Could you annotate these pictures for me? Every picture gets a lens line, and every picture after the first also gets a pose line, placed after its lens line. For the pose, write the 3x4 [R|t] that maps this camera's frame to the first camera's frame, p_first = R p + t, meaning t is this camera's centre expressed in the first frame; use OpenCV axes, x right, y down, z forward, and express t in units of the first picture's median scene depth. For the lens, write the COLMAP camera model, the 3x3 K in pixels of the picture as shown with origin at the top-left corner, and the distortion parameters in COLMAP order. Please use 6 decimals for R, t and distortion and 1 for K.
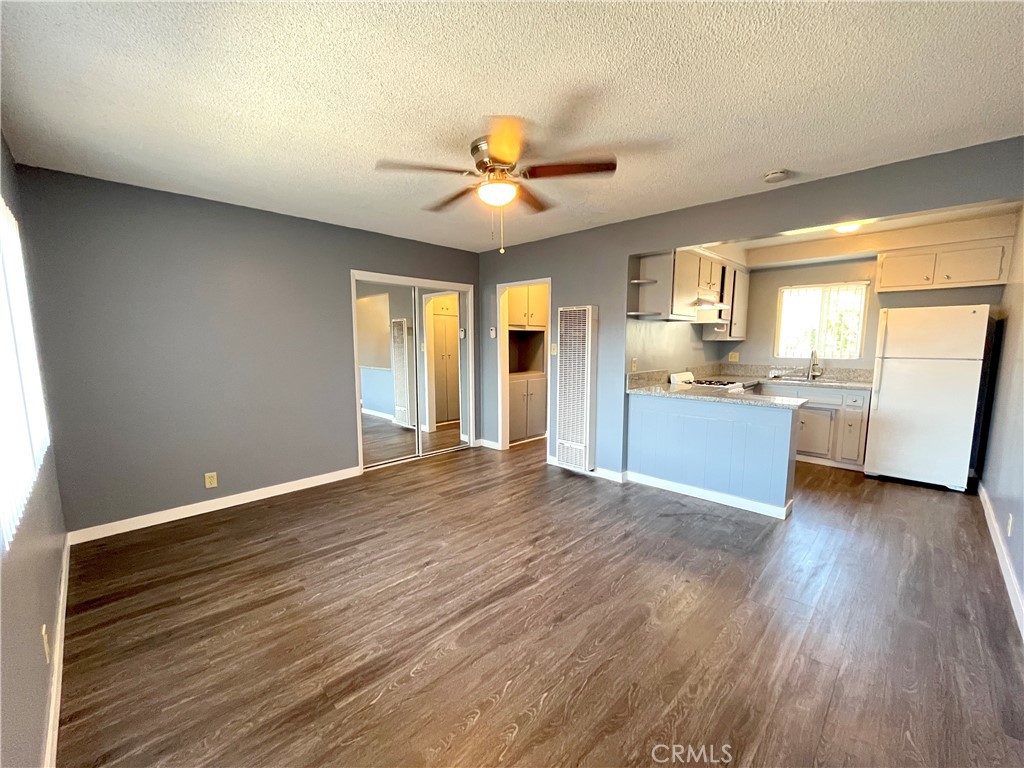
lens RADIAL K [[417.5, 0, 511.2], [0, 417.5, 389.8], [0, 0, 1]] dist [-0.001454, -0.000339]
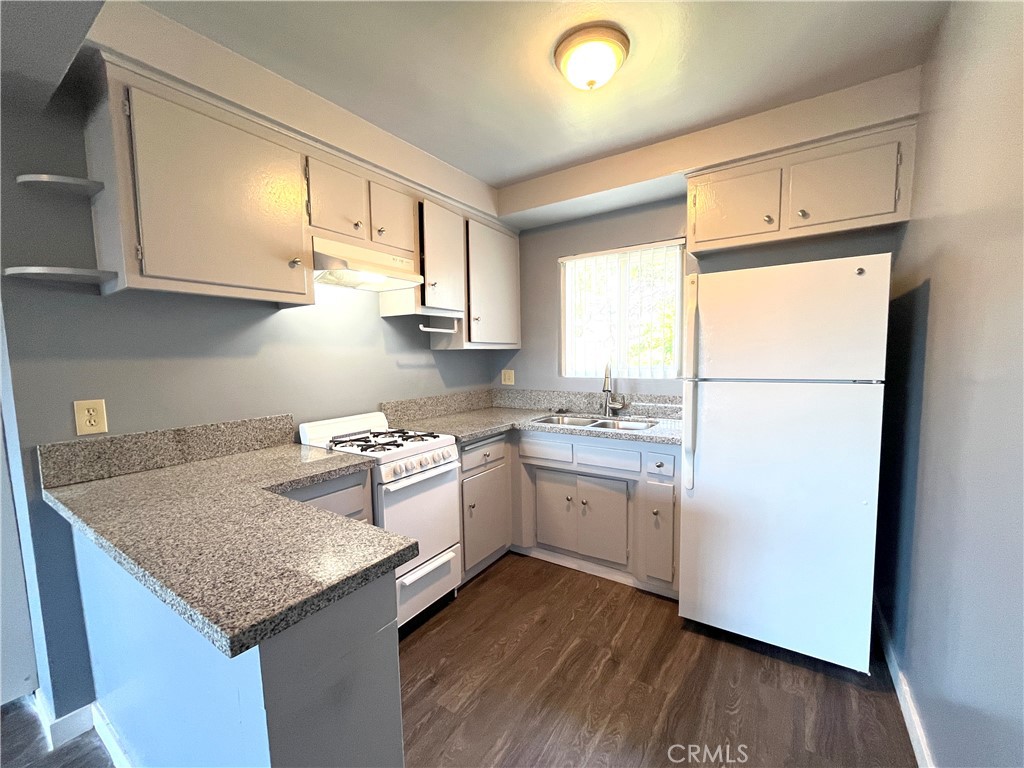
lens RADIAL K [[417.5, 0, 512.9], [0, 417.5, 389.5], [0, 0, 1]] dist [-0.001454, -0.000339]
pose [[0.982216, -0.032490, 0.184923, 0.685023], [0.039150, 0.998705, -0.032477, -0.066546], [-0.183629, 0.039139, 0.982216, 0.657234]]
